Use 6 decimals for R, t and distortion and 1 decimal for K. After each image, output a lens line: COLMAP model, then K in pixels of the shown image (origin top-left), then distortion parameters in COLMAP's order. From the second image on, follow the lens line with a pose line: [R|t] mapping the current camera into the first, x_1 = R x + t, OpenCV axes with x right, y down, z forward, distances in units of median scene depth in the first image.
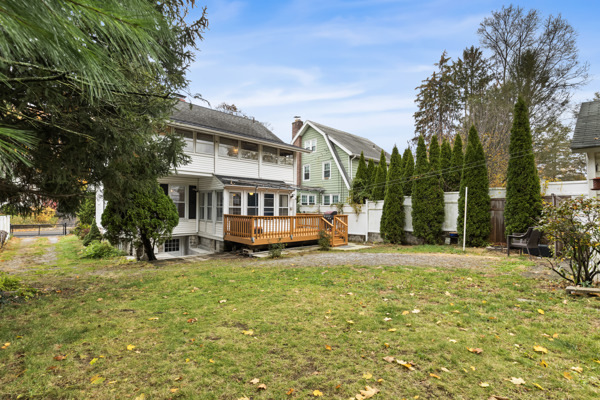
lens RADIAL K [[273.9, 0, 302.3], [0, 273.9, 204.5], [0, 0, 1]] dist [0.003703, 0.001258]
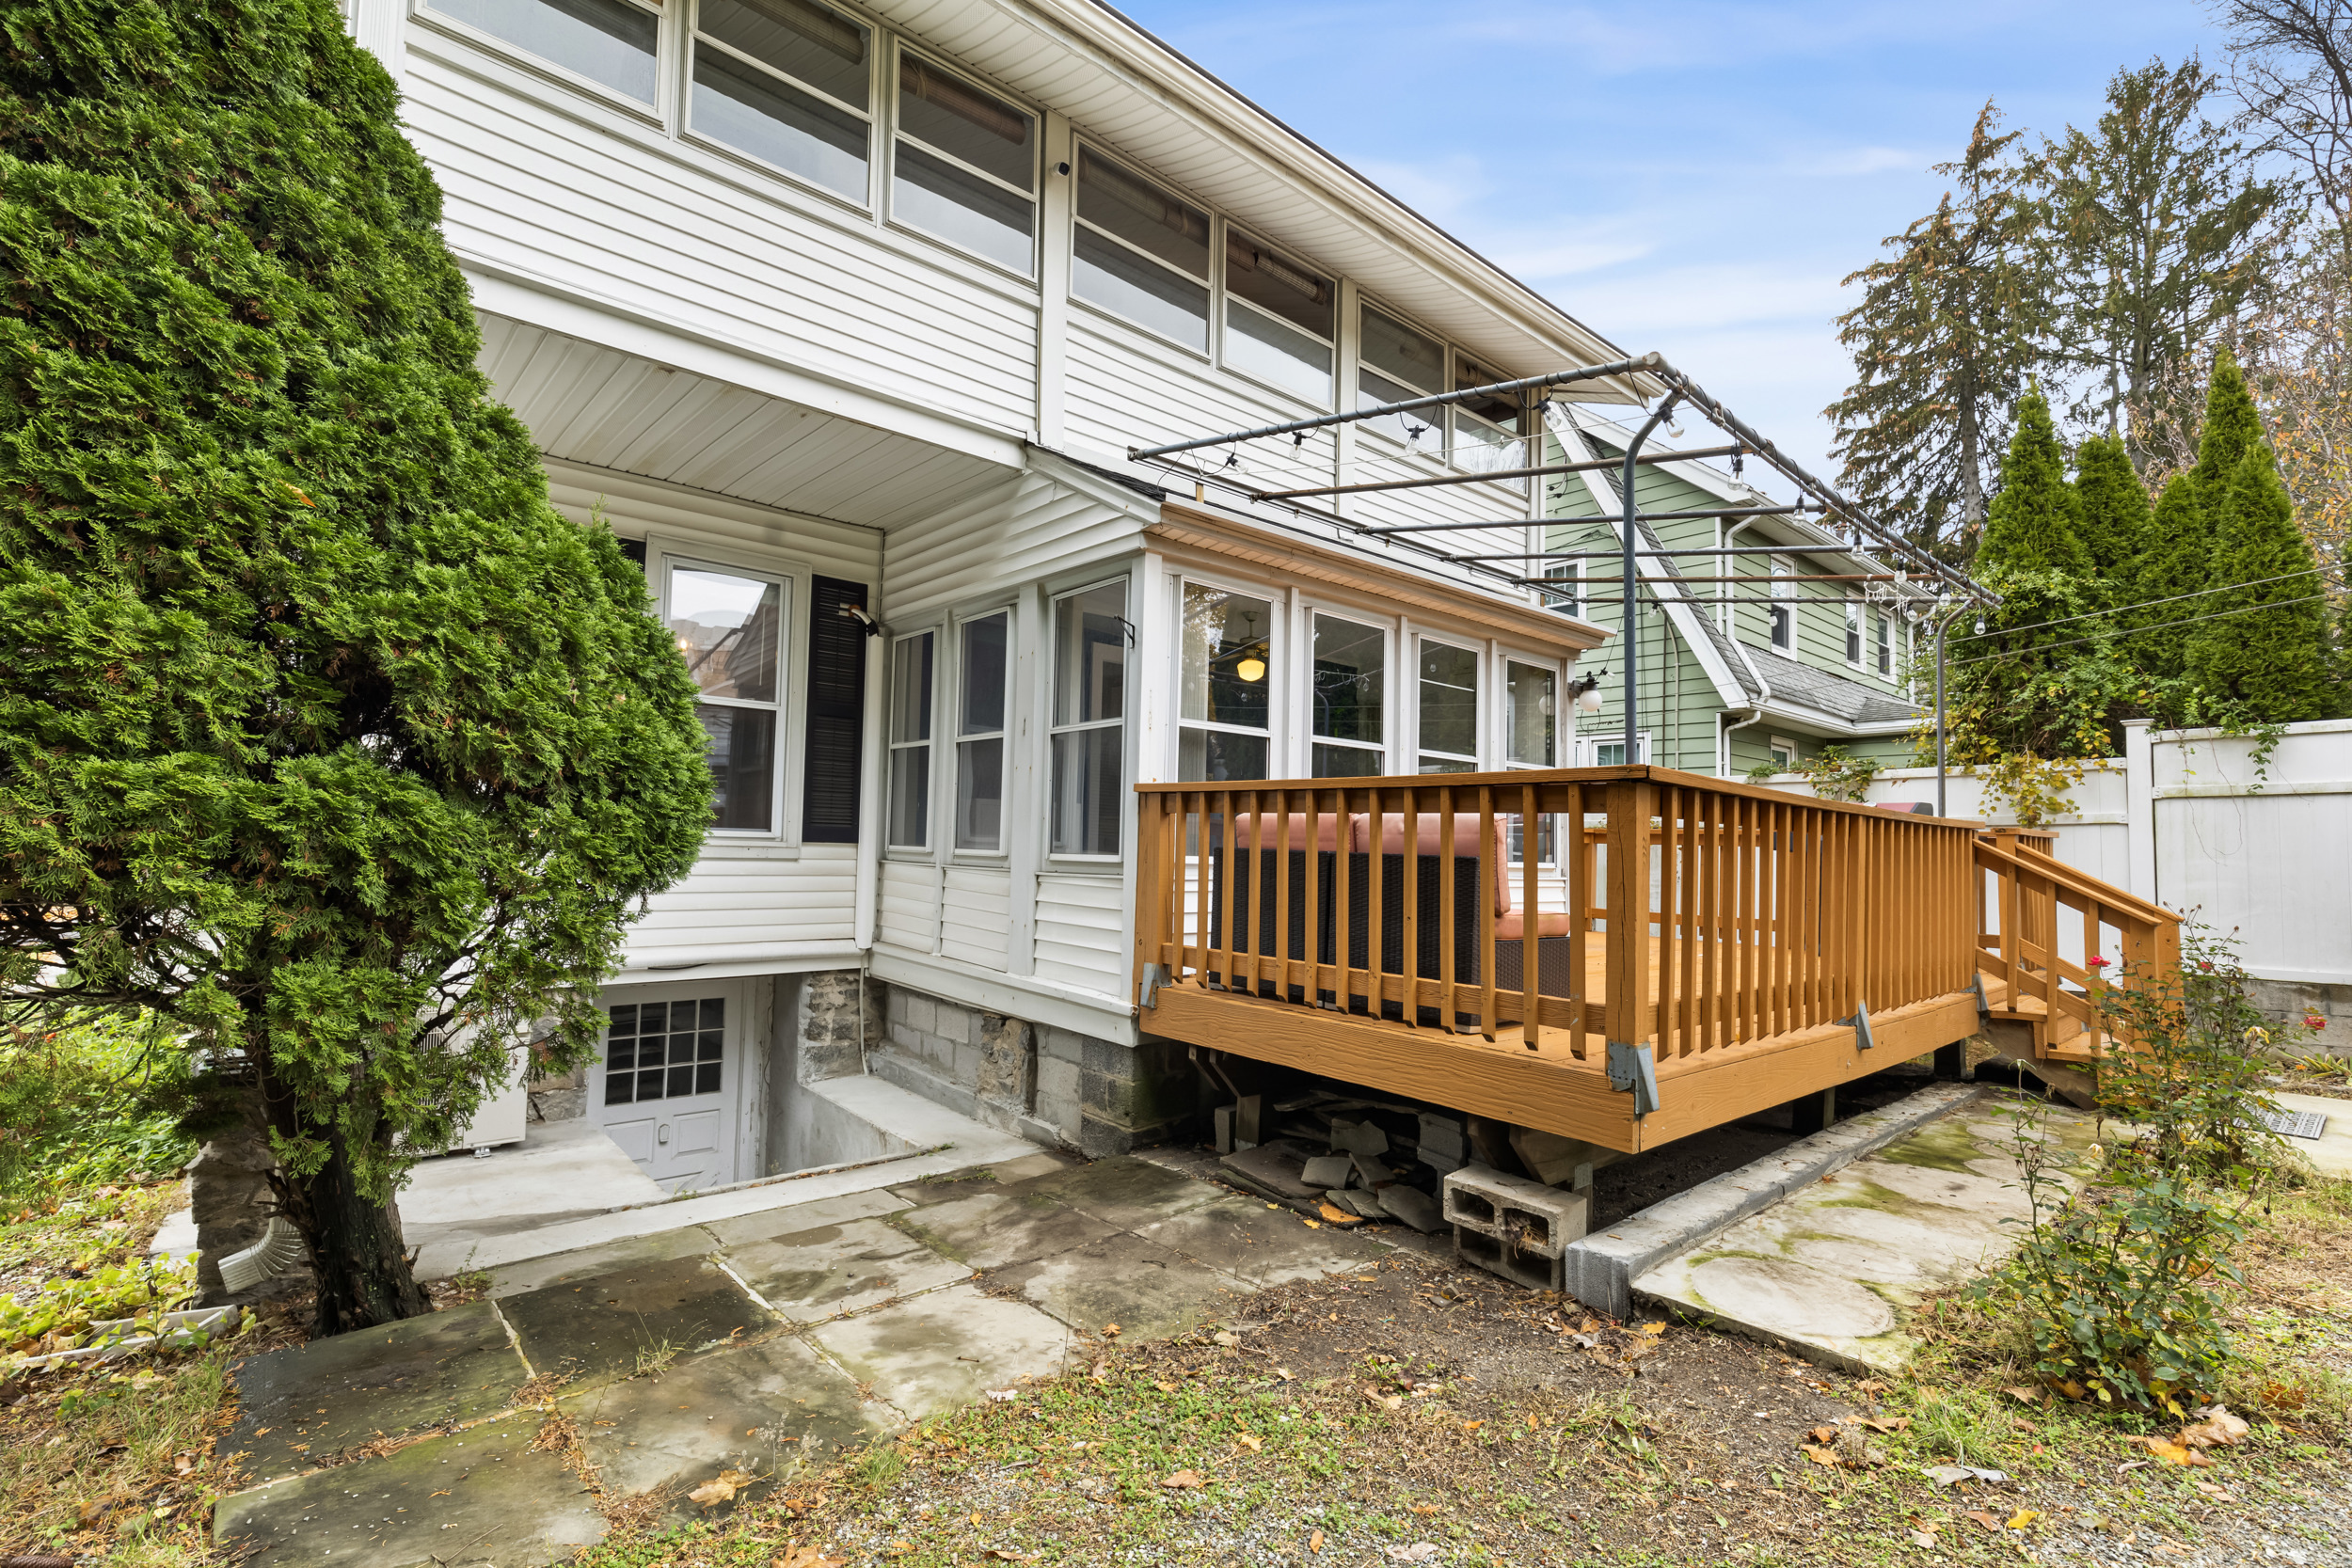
lens RADIAL K [[1073.6, 0, 1169.2], [0, 1073.6, 785.8], [0, 0, 1]] dist [0.003703, 0.001258]
pose [[0.998723, 0.011770, -0.049124, -0.222448], [-0.013875, 0.998991, -0.042723, 0.045875], [0.048571, 0.043350, 0.997879, 0.515530]]
